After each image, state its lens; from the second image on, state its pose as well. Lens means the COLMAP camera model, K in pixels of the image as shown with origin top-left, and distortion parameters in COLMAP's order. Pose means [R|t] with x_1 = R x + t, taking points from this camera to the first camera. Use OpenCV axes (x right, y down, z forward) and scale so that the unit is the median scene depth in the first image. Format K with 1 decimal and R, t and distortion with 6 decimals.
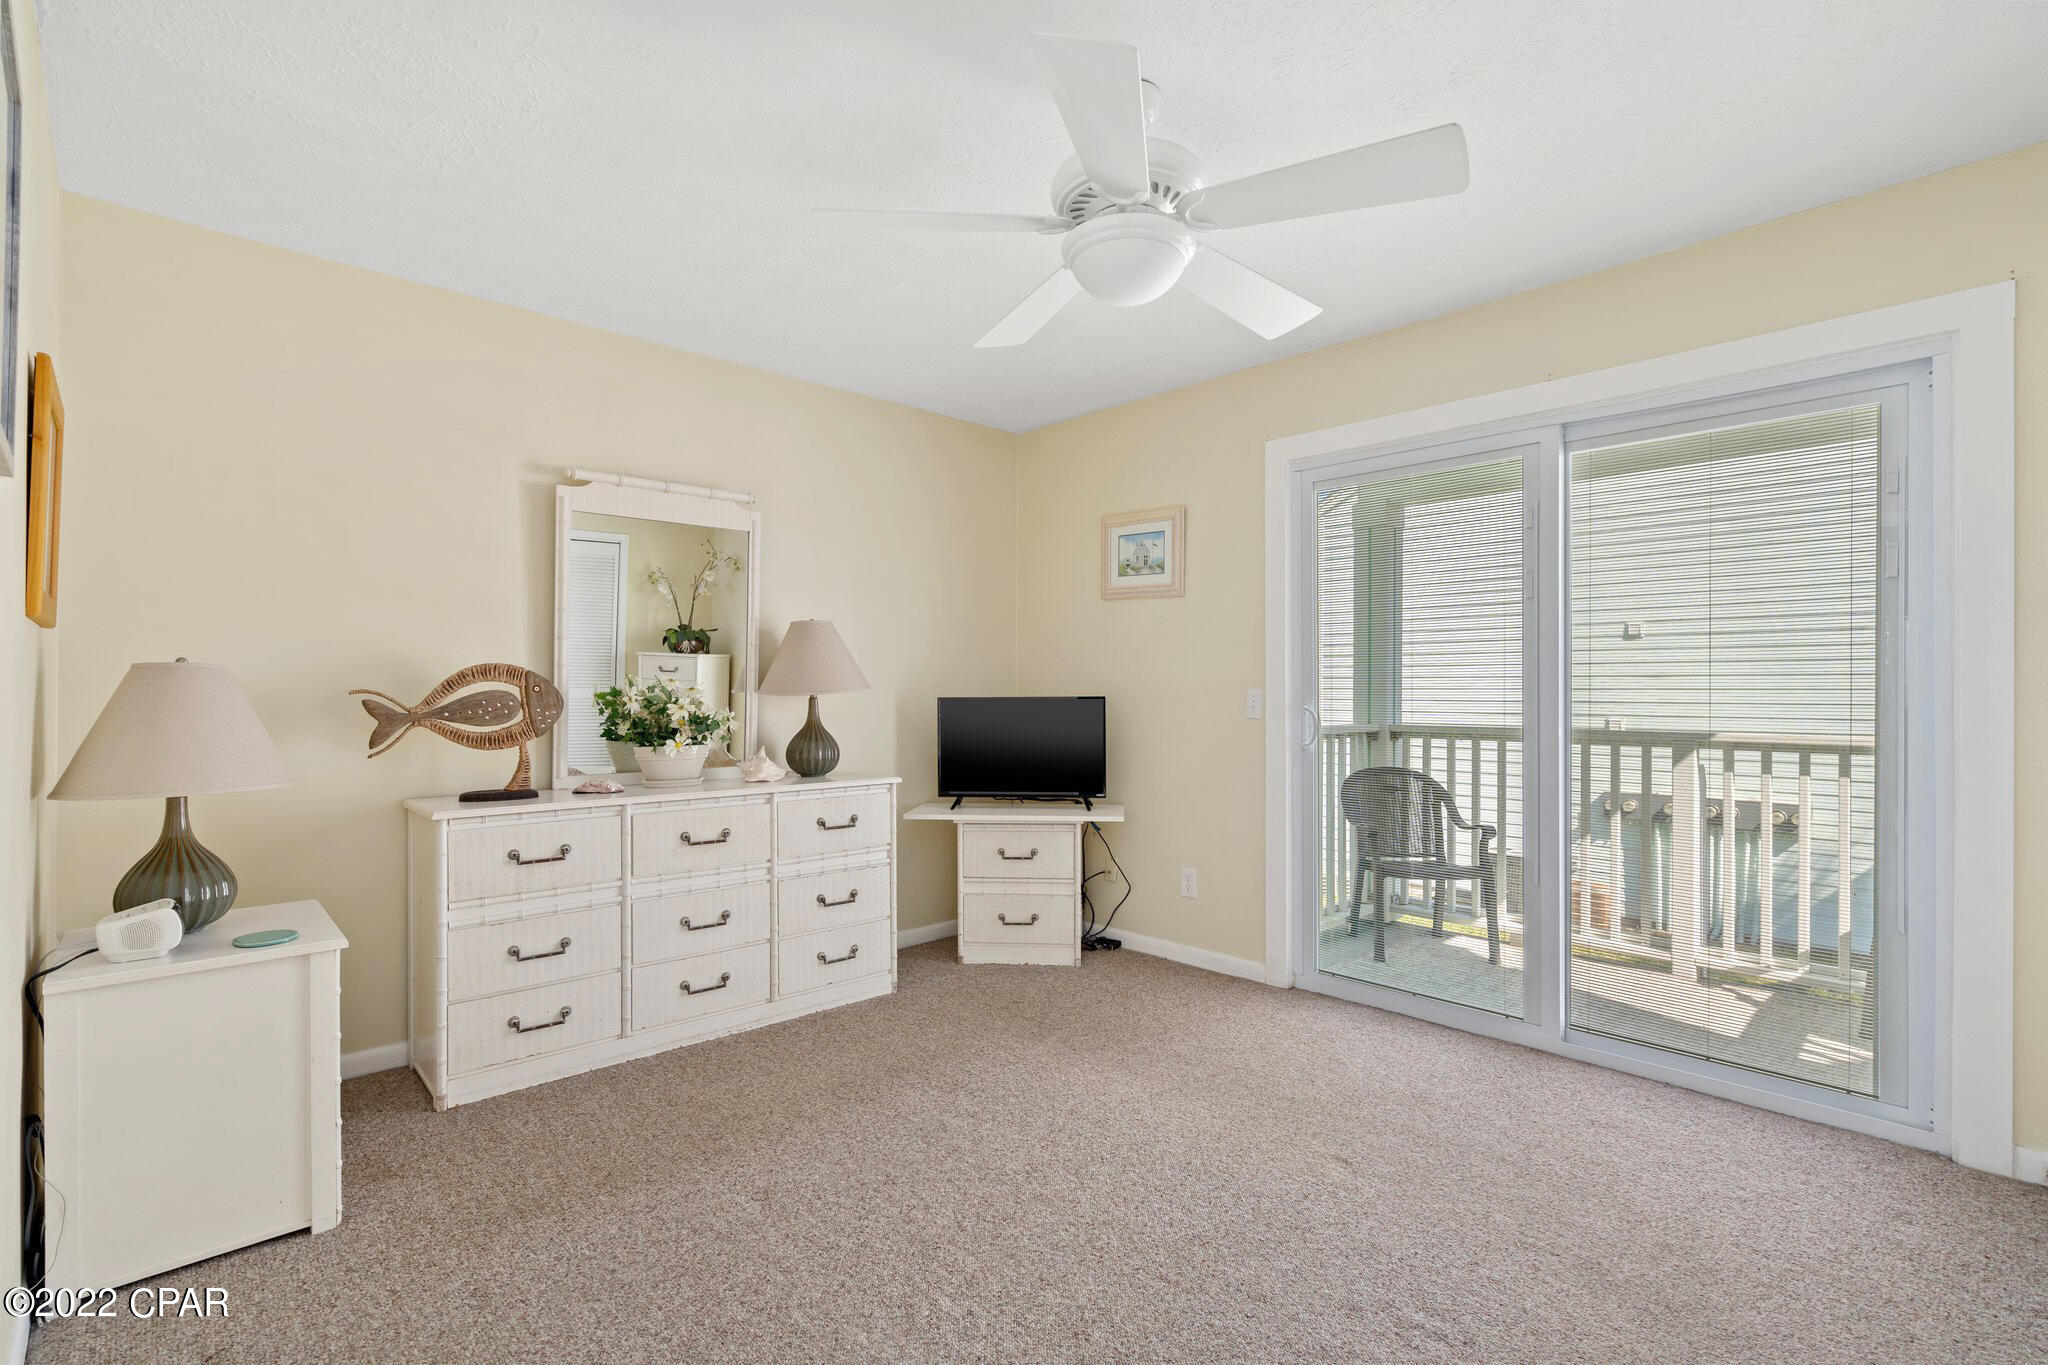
lens RADIAL K [[938.3, 0, 1029.3], [0, 938.3, 680.3], [0, 0, 1]] dist [-0.002263, 0.000885]
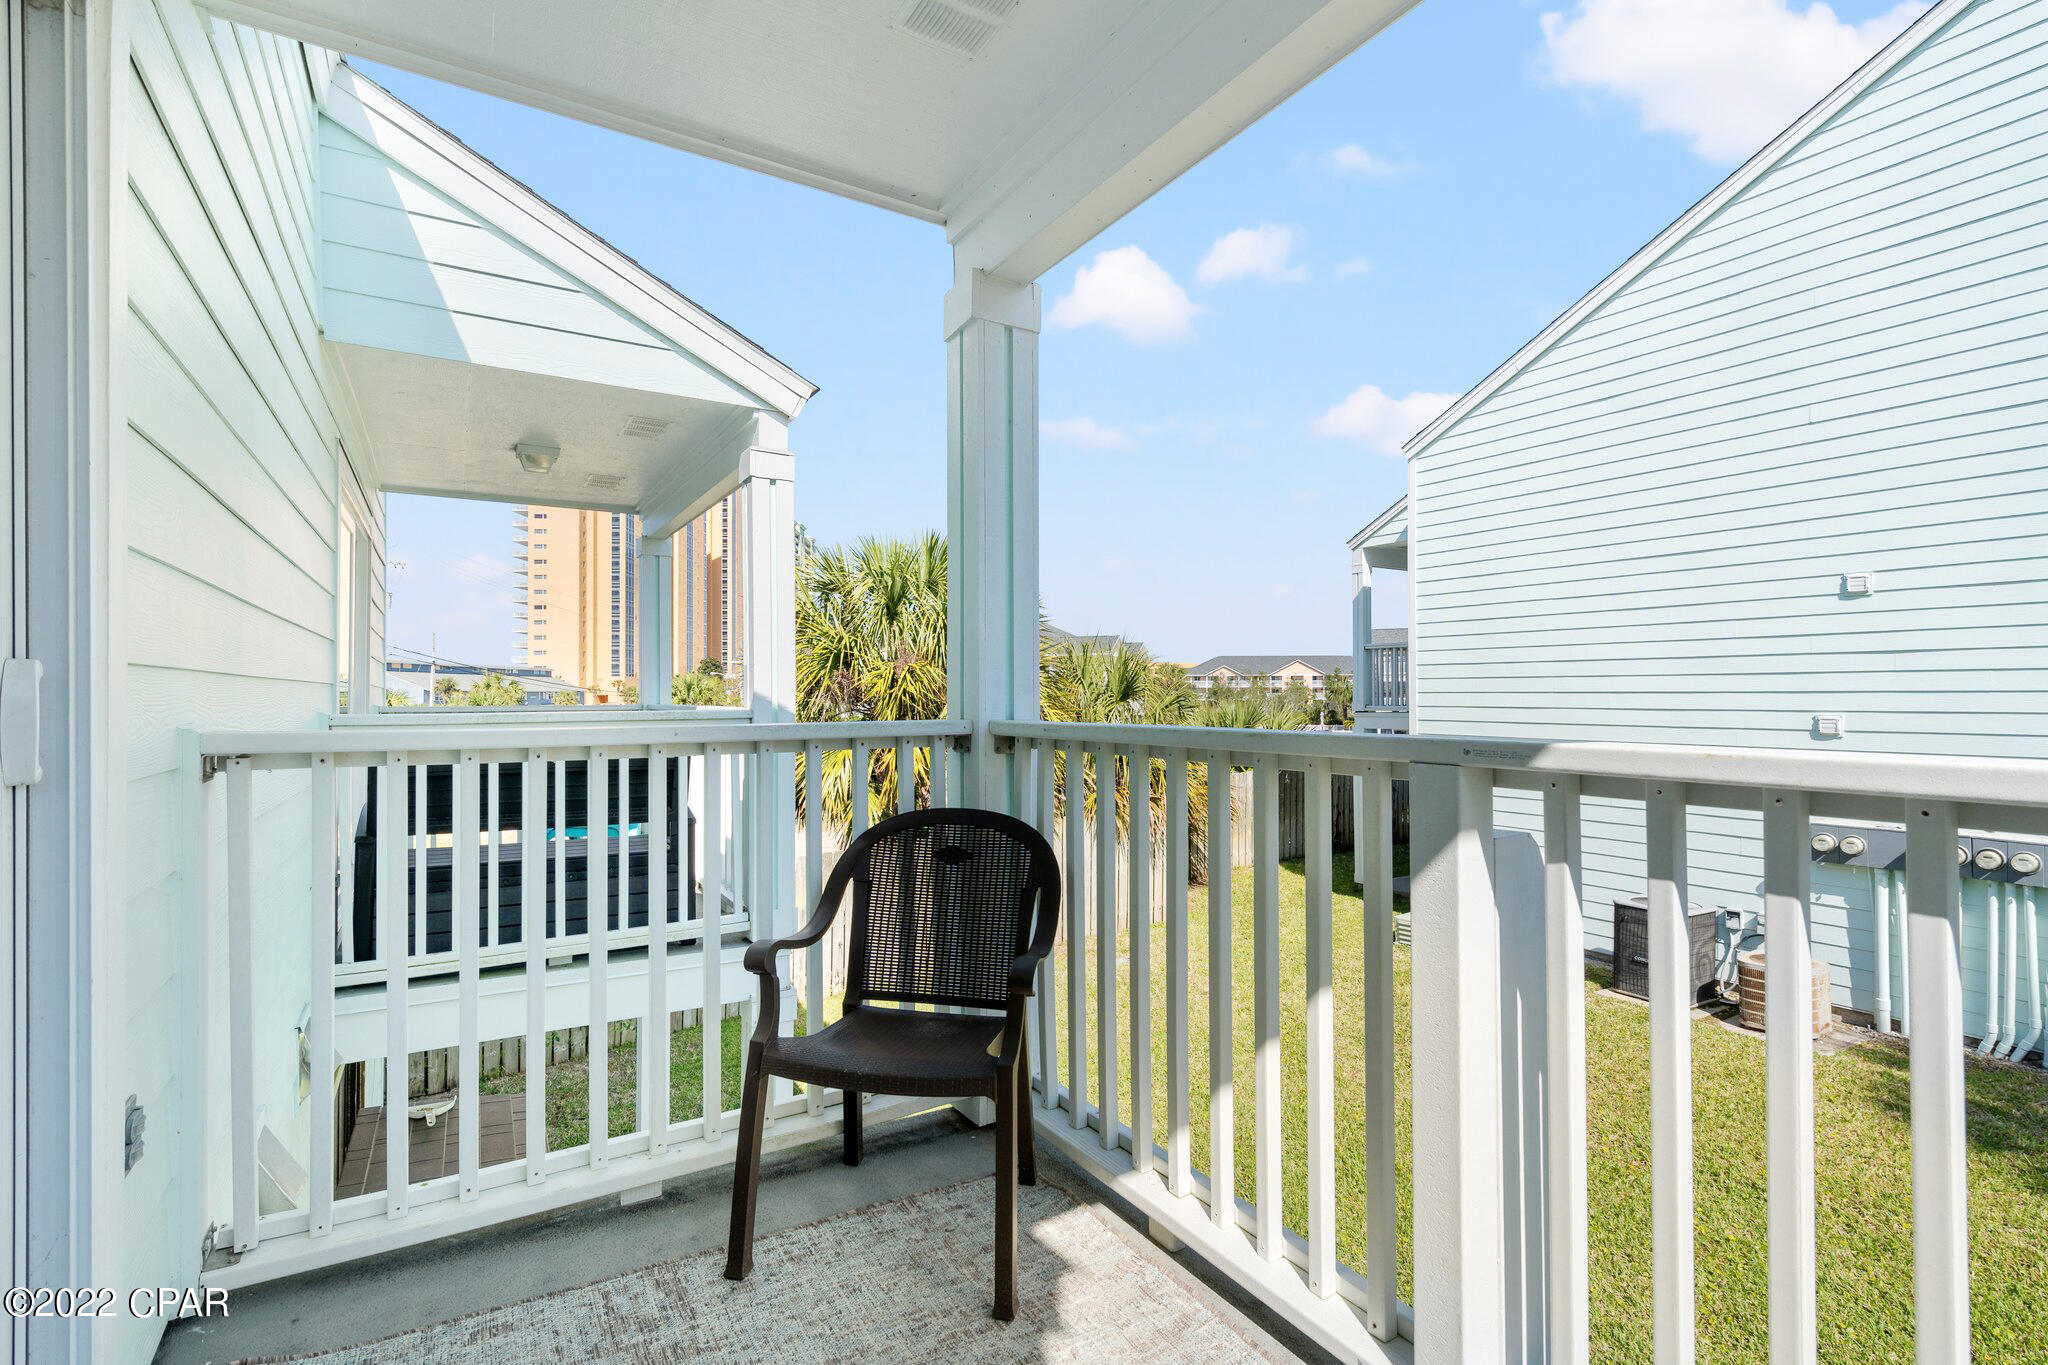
lens RADIAL K [[938.3, 0, 1016.7], [0, 938.3, 691.9], [0, 0, 1]] dist [-0.002263, 0.000885]
pose [[0.973272, -0.000238, -0.229655, 0.311009], [0.004450, 0.999831, 0.017824, 0.013332], [0.229612, -0.018370, 0.973109, 0.297194]]
